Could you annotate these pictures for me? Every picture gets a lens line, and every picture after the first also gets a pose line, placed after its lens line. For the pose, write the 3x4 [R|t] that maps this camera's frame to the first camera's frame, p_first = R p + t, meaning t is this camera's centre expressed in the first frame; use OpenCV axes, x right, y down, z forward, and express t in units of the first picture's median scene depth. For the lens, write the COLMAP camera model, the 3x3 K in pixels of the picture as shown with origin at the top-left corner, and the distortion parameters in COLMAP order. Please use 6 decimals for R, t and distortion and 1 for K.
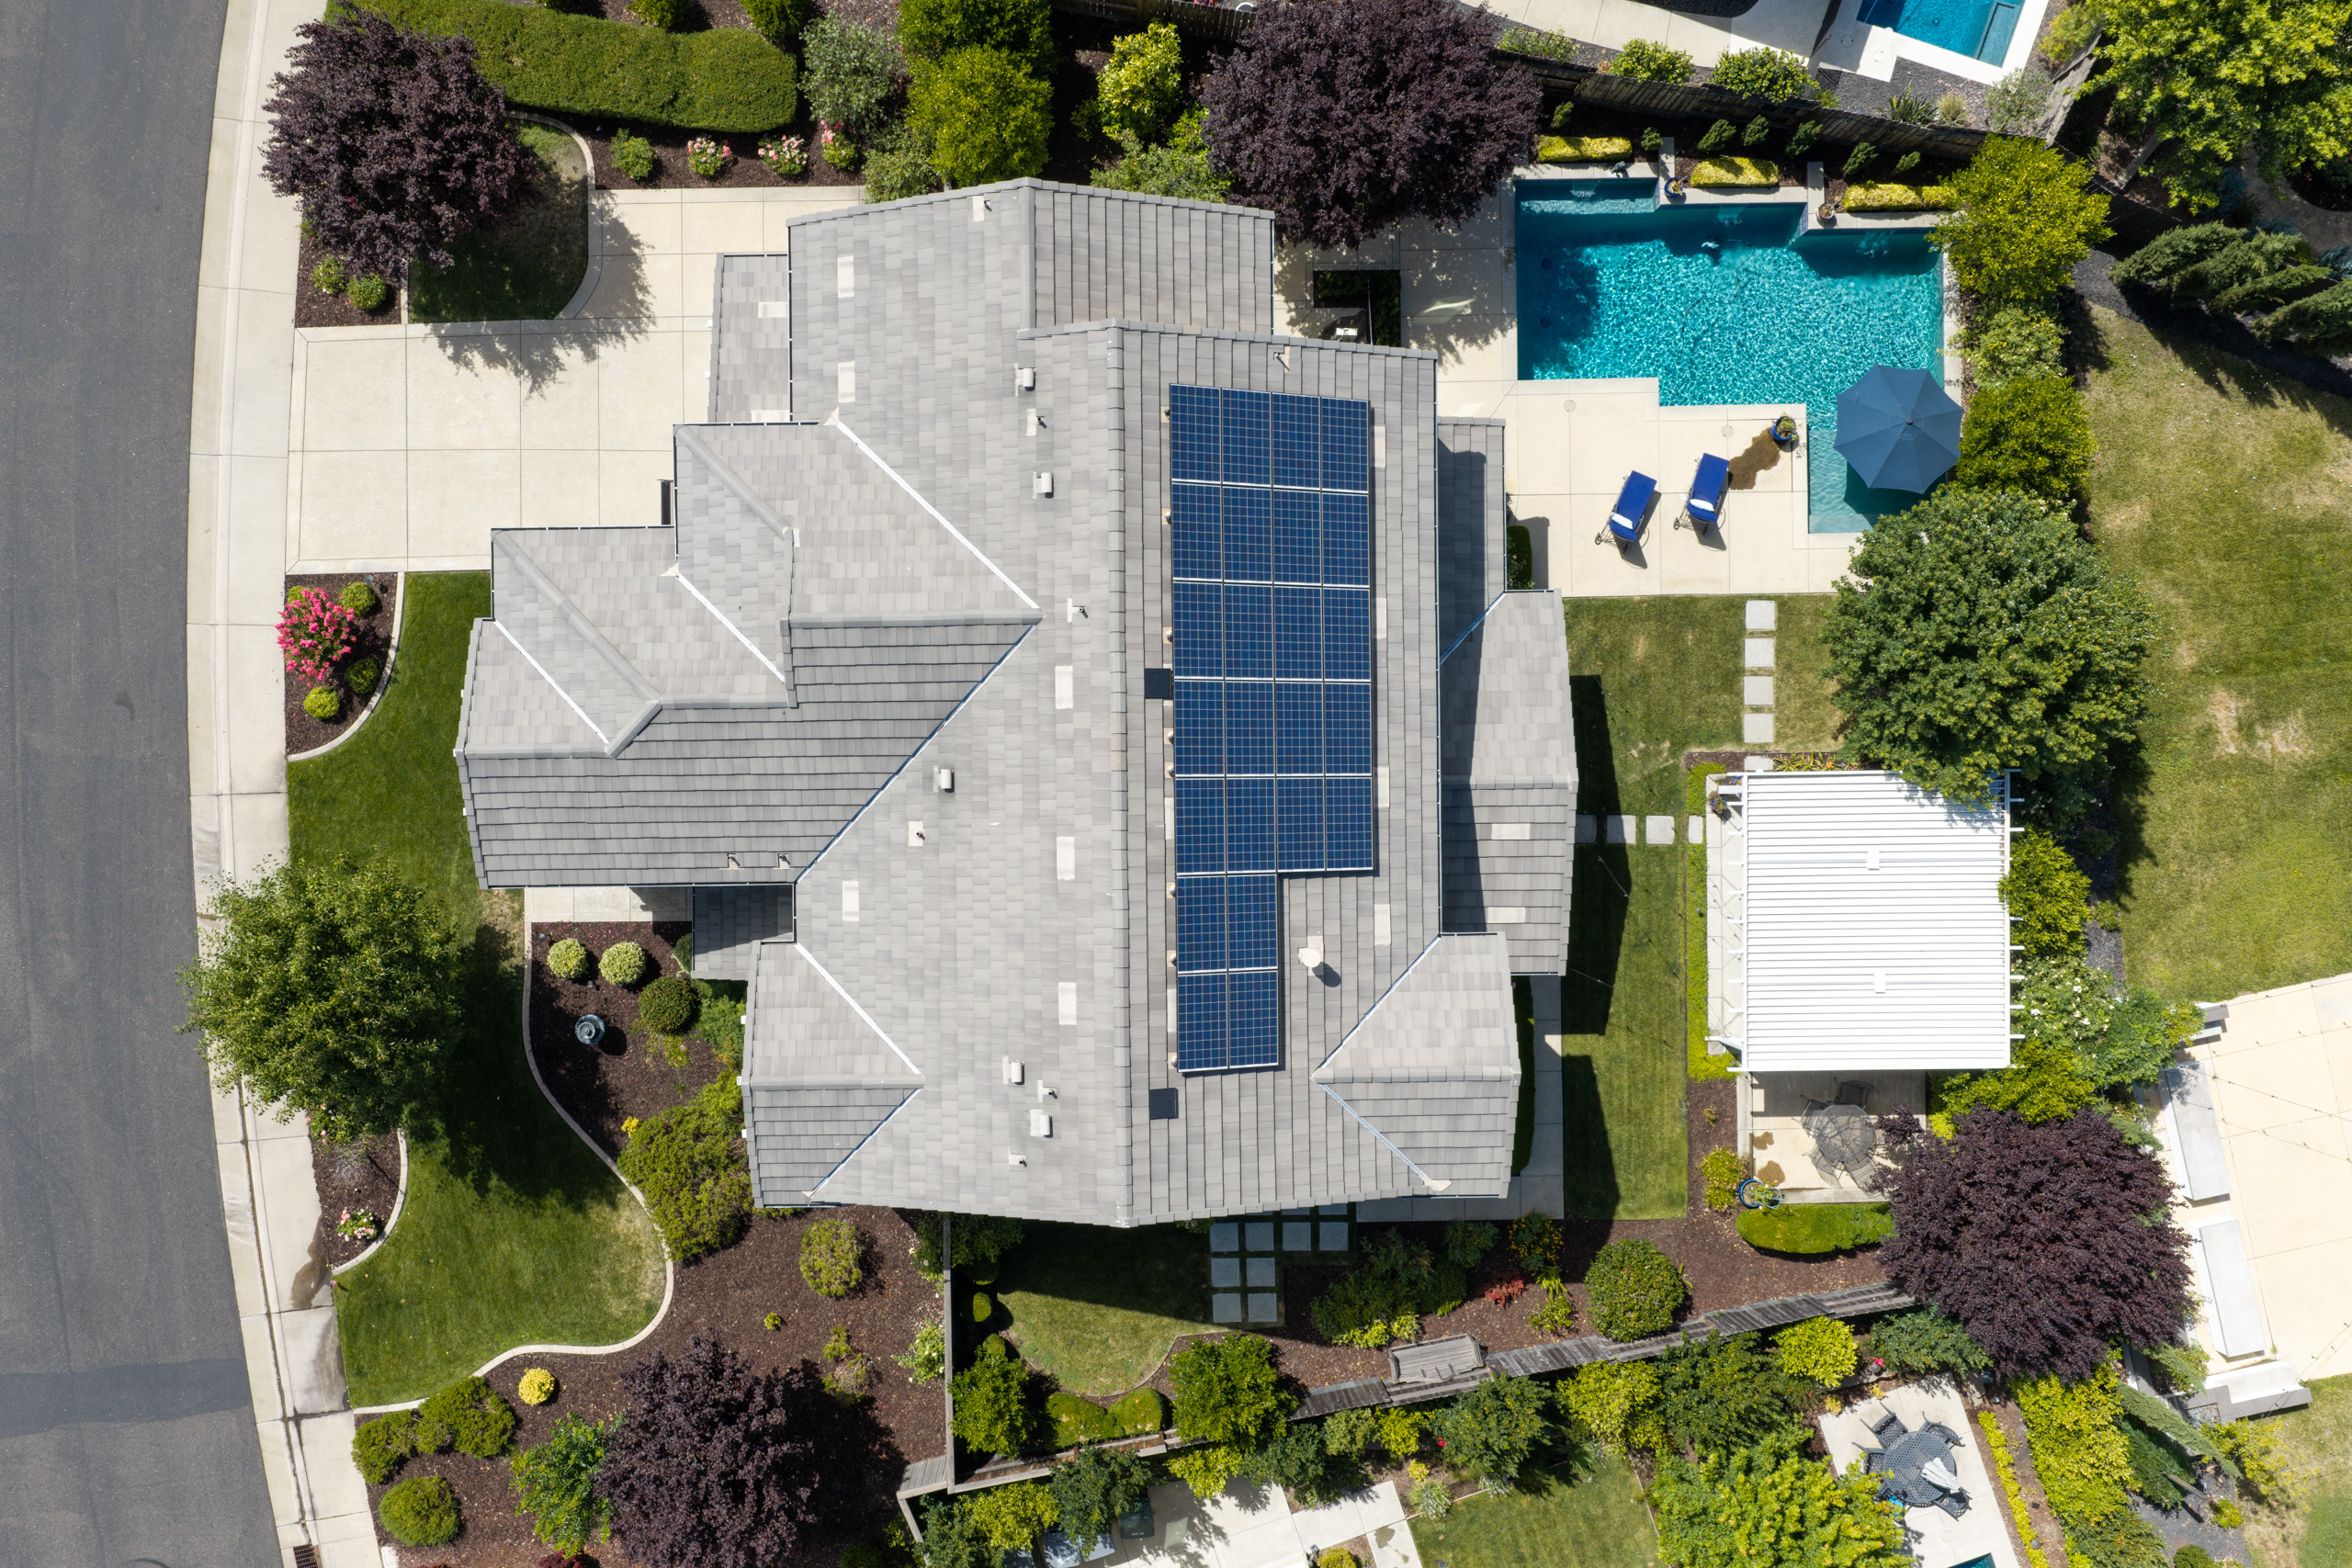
lens RADIAL K [[2082.3, 0, 1177.2], [0, 2082.3, 799.9], [0, 0, 1]] dist [0.005728, 0.000481]
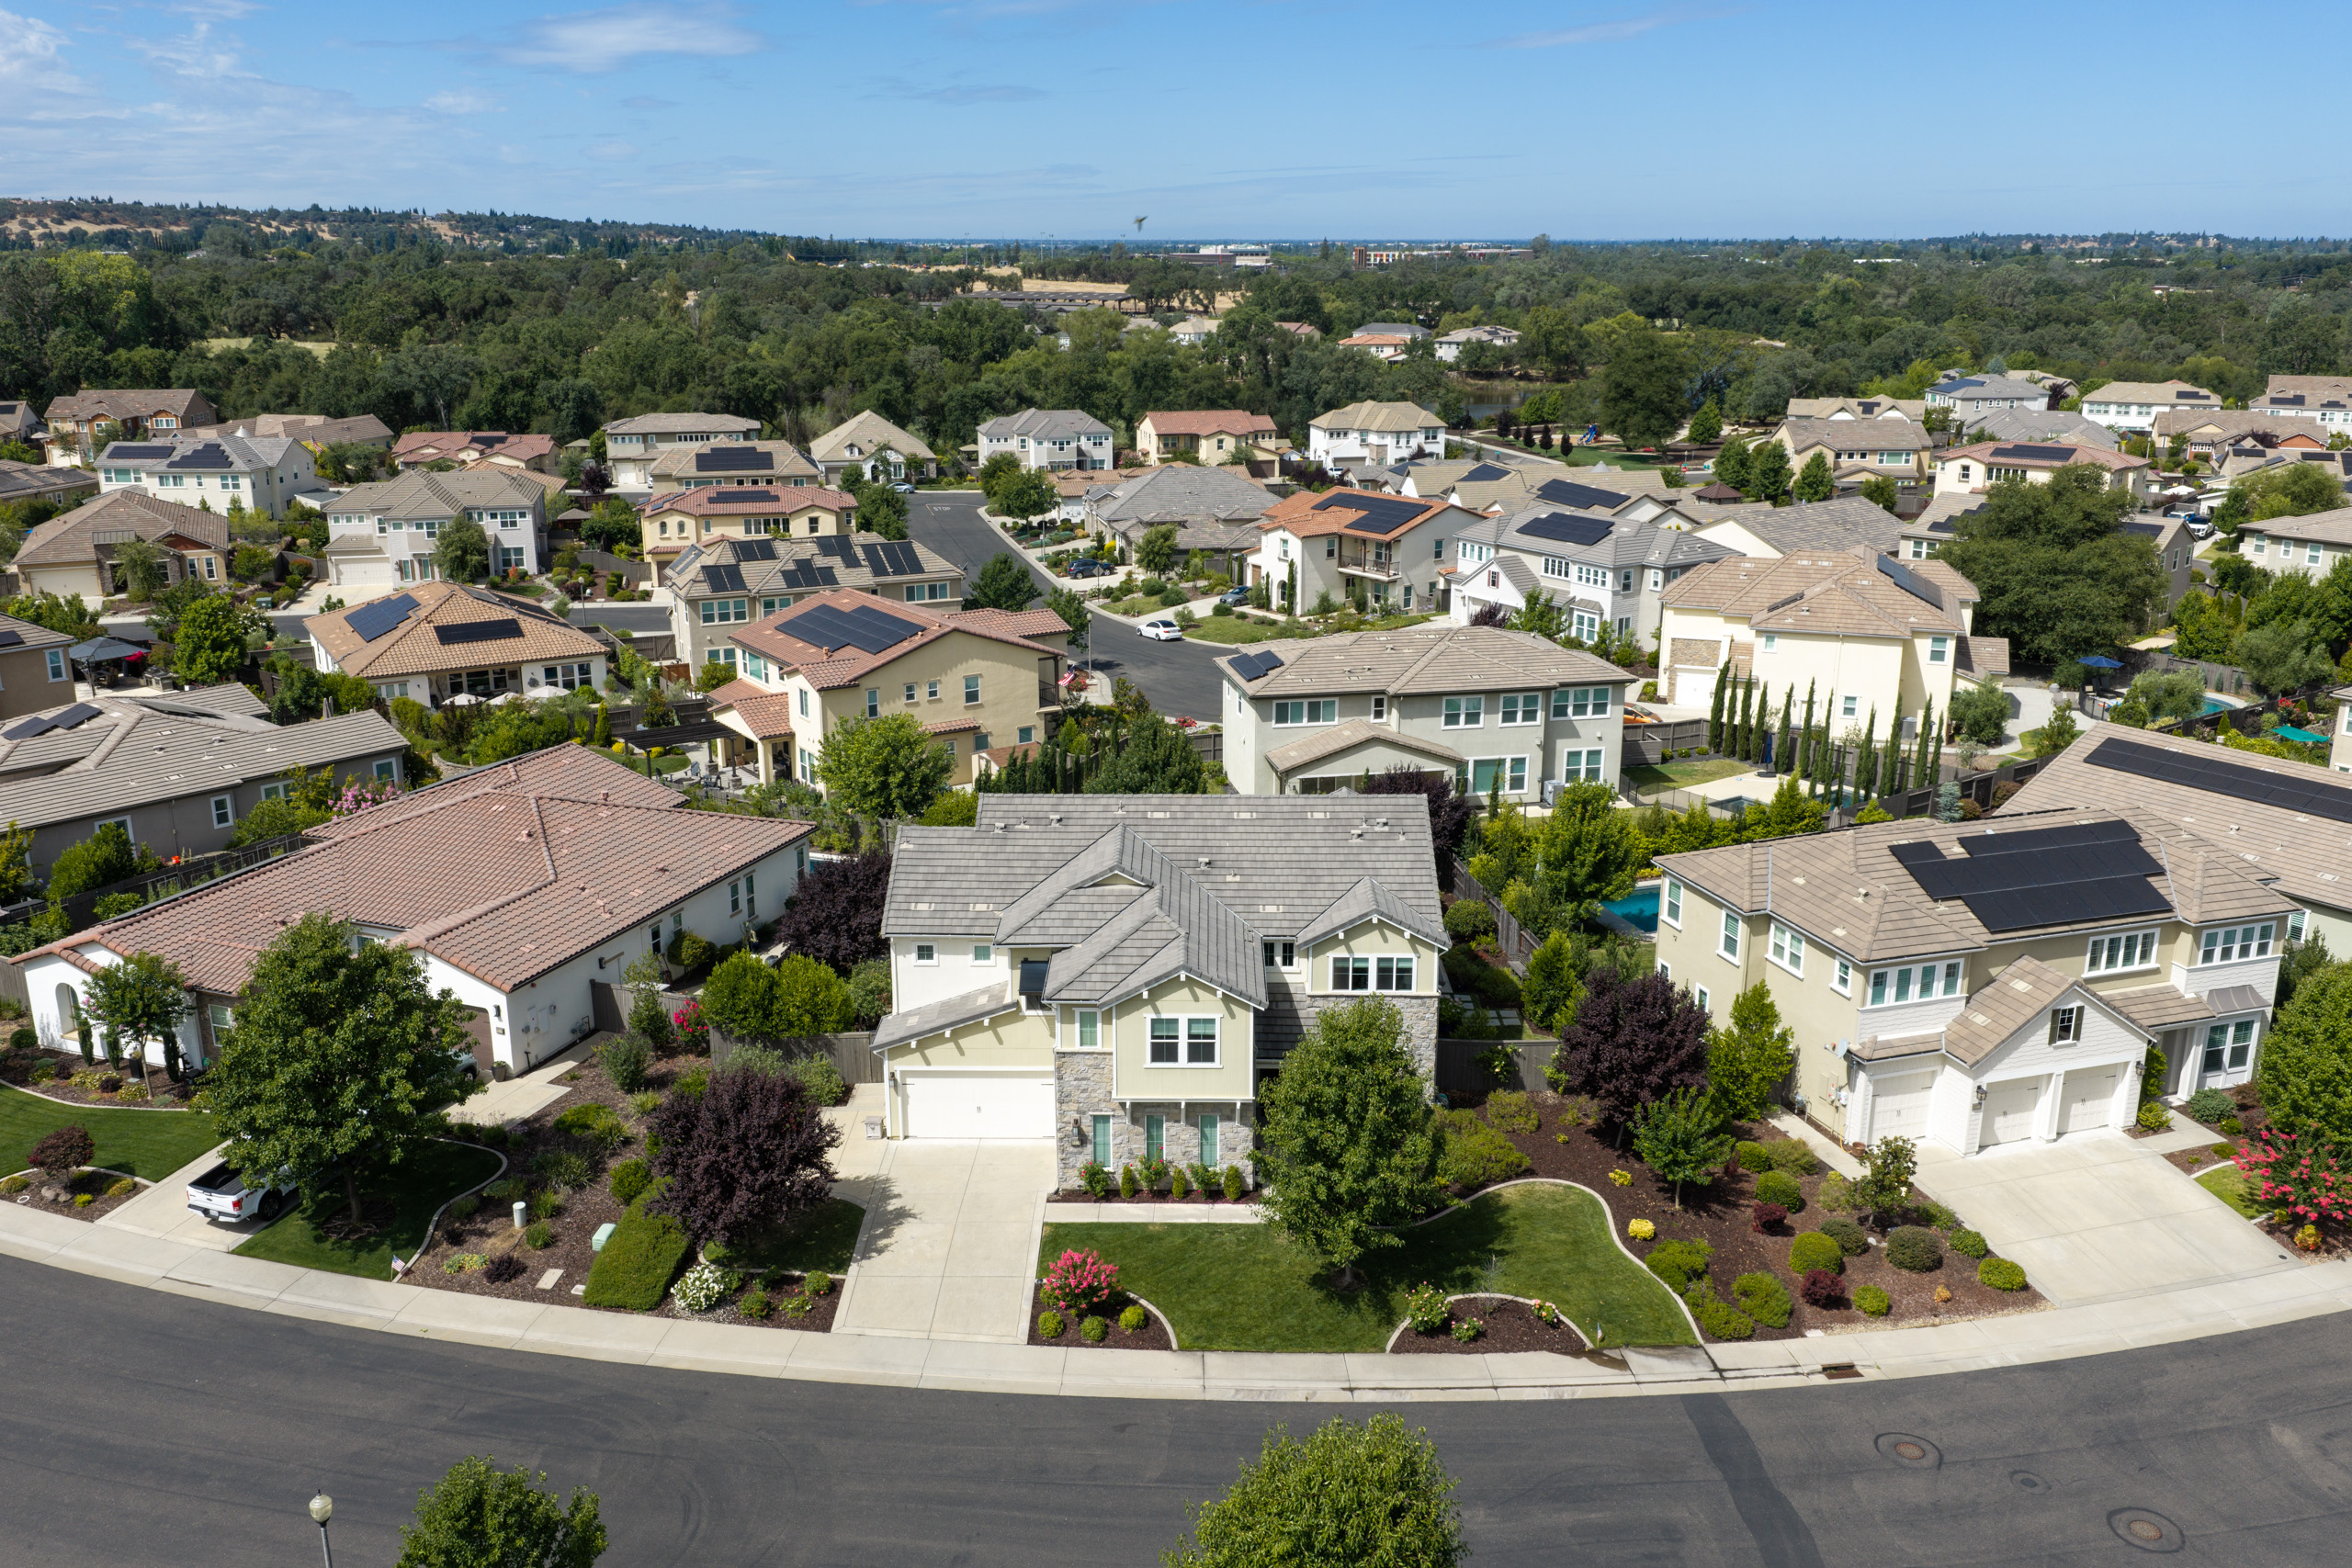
lens RADIAL K [[1850.1, 0, 1176.0], [0, 1850.1, 784.0], [0, 0, 1]] dist [0.003778, 0.000121]
pose [[0.028746, -0.298678, 0.953921, -1.381612], [0.999582, 0.005742, -0.028325, 0.009609], [0.002983, 0.954337, 0.298718, 0.358313]]
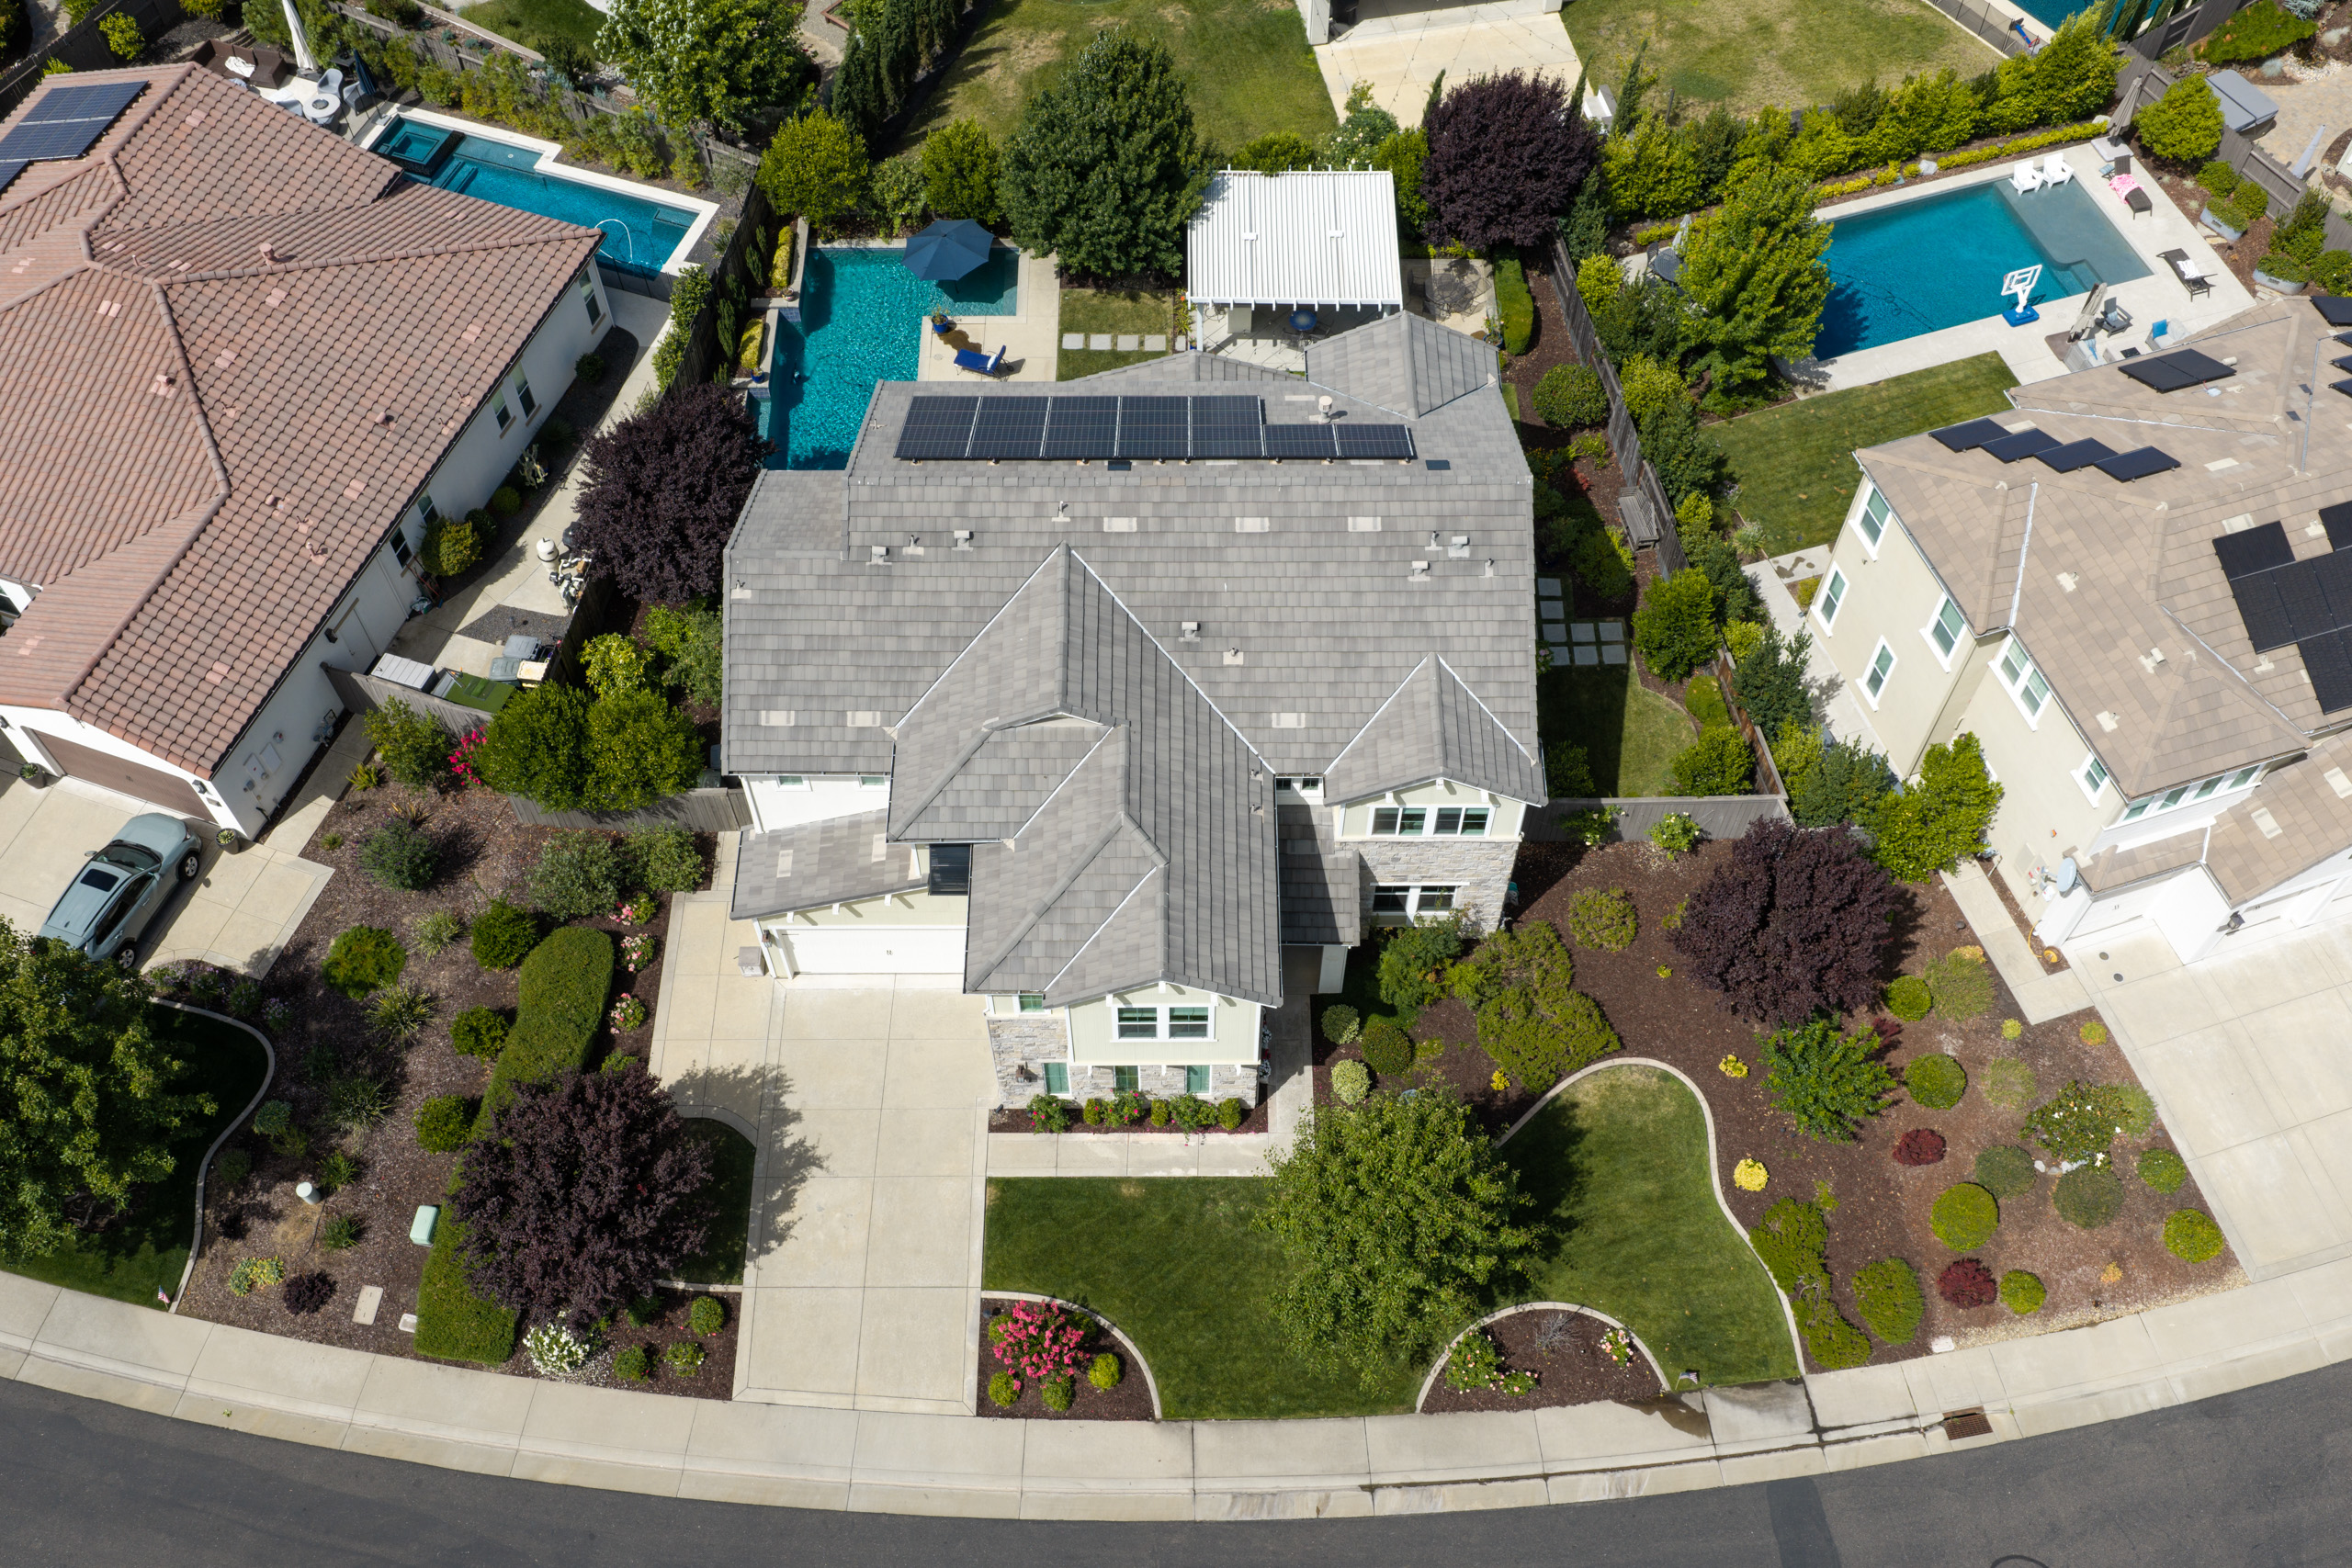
lens RADIAL K [[2082.3, 0, 1177.2], [0, 2082.3, 799.9], [0, 0, 1]] dist [0.005728, 0.000481]
pose [[0.012755, -0.849273, 0.527799, -0.709431], [0.999910, 0.008641, -0.010261, -0.003190], [0.004154, 0.527883, 0.849307, -0.009472]]
